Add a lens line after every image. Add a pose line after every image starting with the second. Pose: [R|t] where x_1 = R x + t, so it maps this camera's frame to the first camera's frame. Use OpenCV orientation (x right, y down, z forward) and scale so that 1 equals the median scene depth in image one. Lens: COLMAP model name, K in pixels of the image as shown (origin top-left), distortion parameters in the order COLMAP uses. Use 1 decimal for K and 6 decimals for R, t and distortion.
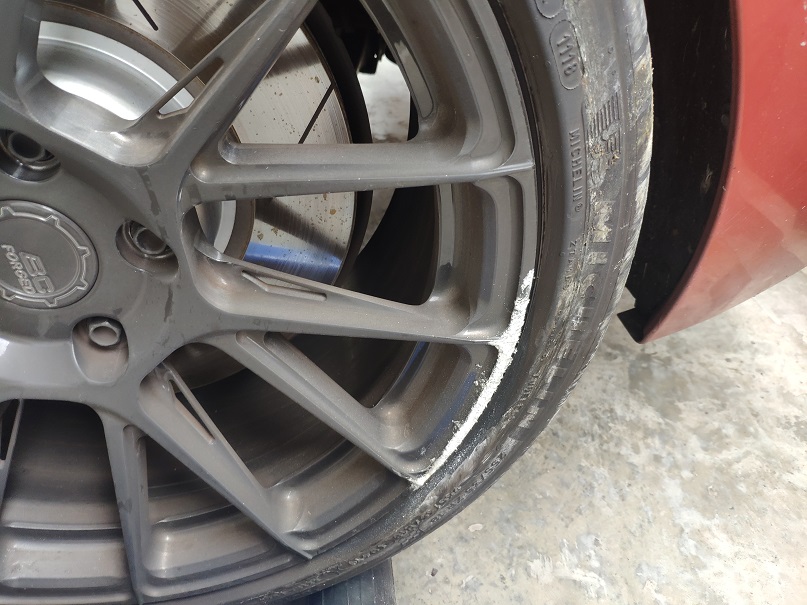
lens RADIAL K [[622.3, 0, 403.5], [0, 622.3, 302.5], [0, 0, 1]] dist [0.029912, -0.072501]
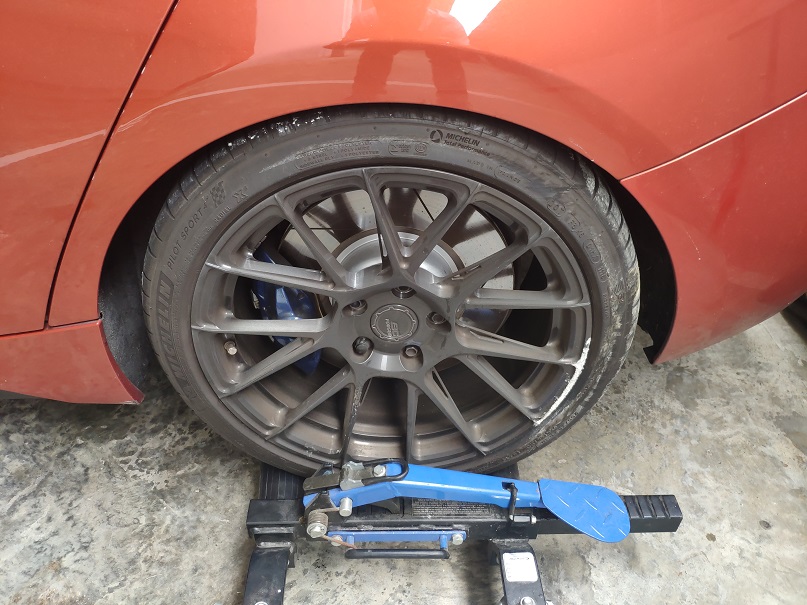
lens RADIAL K [[622.3, 0, 403.5], [0, 622.3, 302.5], [0, 0, 1]] dist [0.029912, -0.072501]
pose [[0.989305, 0.037427, -0.140976, -0.145092], [-0.034943, 0.999188, 0.020055, -0.164432], [0.141612, -0.014914, 0.989810, -1.216752]]
